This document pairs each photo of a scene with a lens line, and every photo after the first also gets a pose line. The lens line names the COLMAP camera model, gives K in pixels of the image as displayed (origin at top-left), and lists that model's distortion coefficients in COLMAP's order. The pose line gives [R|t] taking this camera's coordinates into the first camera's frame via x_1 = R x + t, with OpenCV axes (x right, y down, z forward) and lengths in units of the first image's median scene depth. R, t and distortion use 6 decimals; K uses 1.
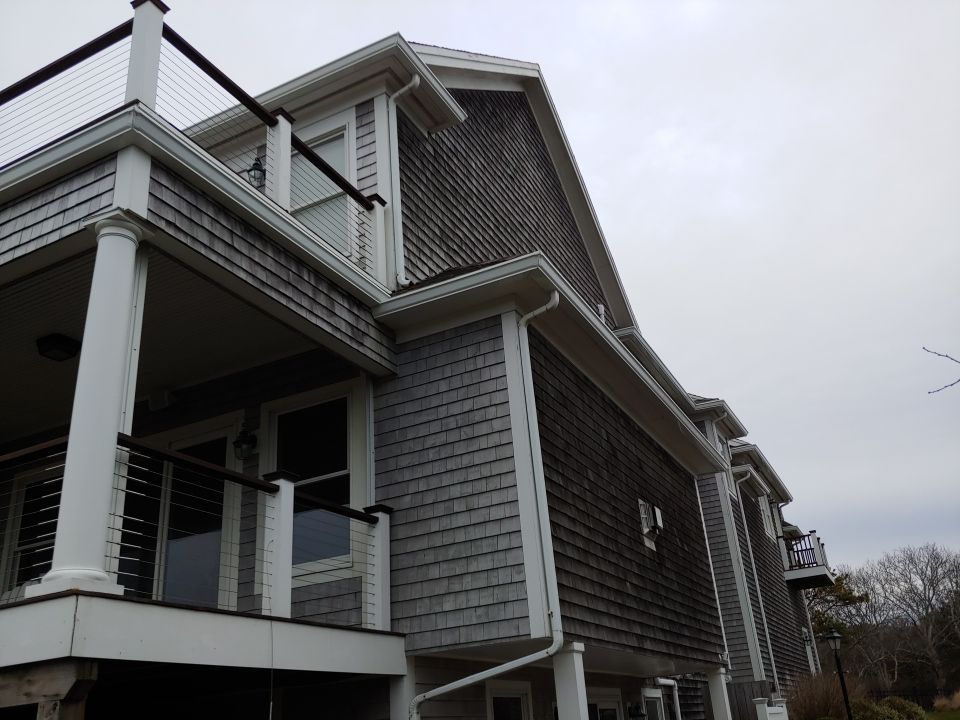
lens RADIAL K [[844.2, 0, 484.0], [0, 844.2, 358.3], [0, 0, 1]] dist [0.047299, -0.076875]
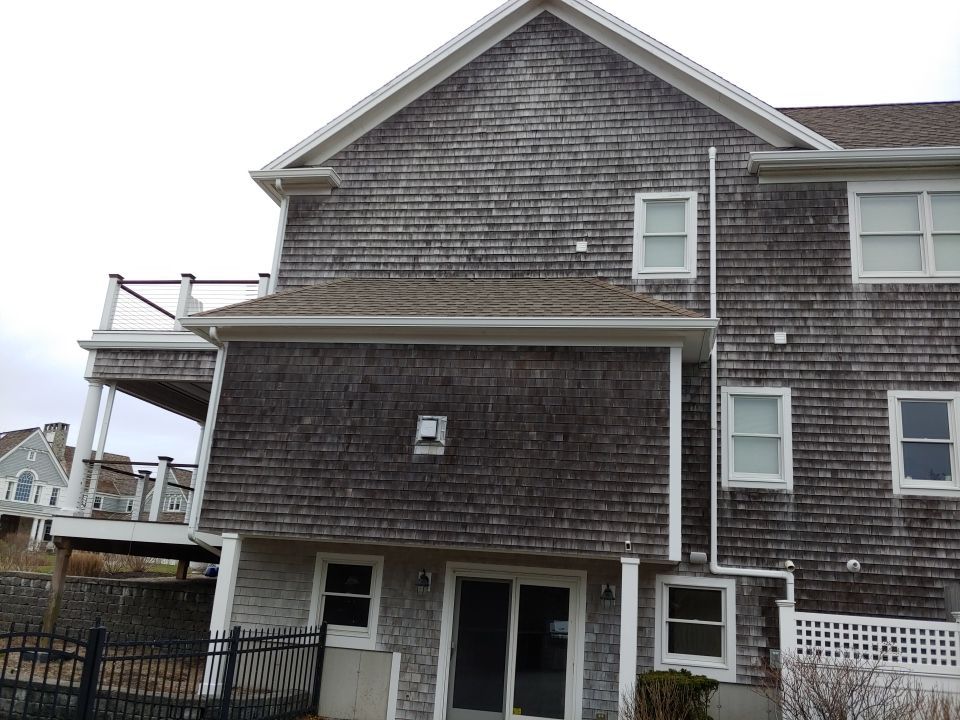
lens RADIAL K [[844.2, 0, 499.1], [0, 844.2, 353.4], [0, 0, 1]] dist [0.047299, -0.076875]
pose [[0.252555, -0.180253, -0.950644, 0.655601], [0.316192, 0.943929, -0.094977, 0.110676], [0.914461, -0.276599, 0.295389, 0.368242]]
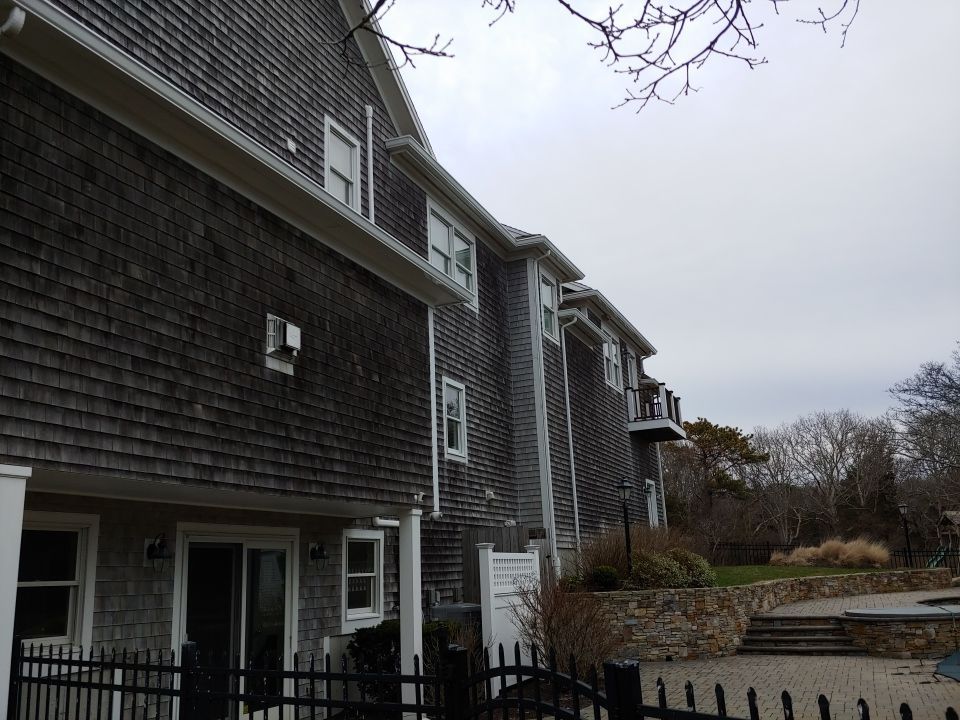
lens RADIAL K [[844.2, 0, 482.4], [0, 844.2, 354.7], [0, 0, 1]] dist [0.047299, -0.076875]
pose [[0.998306, 0.042857, 0.039343, 0.173587], [-0.048753, 0.985291, 0.163782, 0.027838], [-0.031745, -0.165423, 0.985712, 0.075063]]
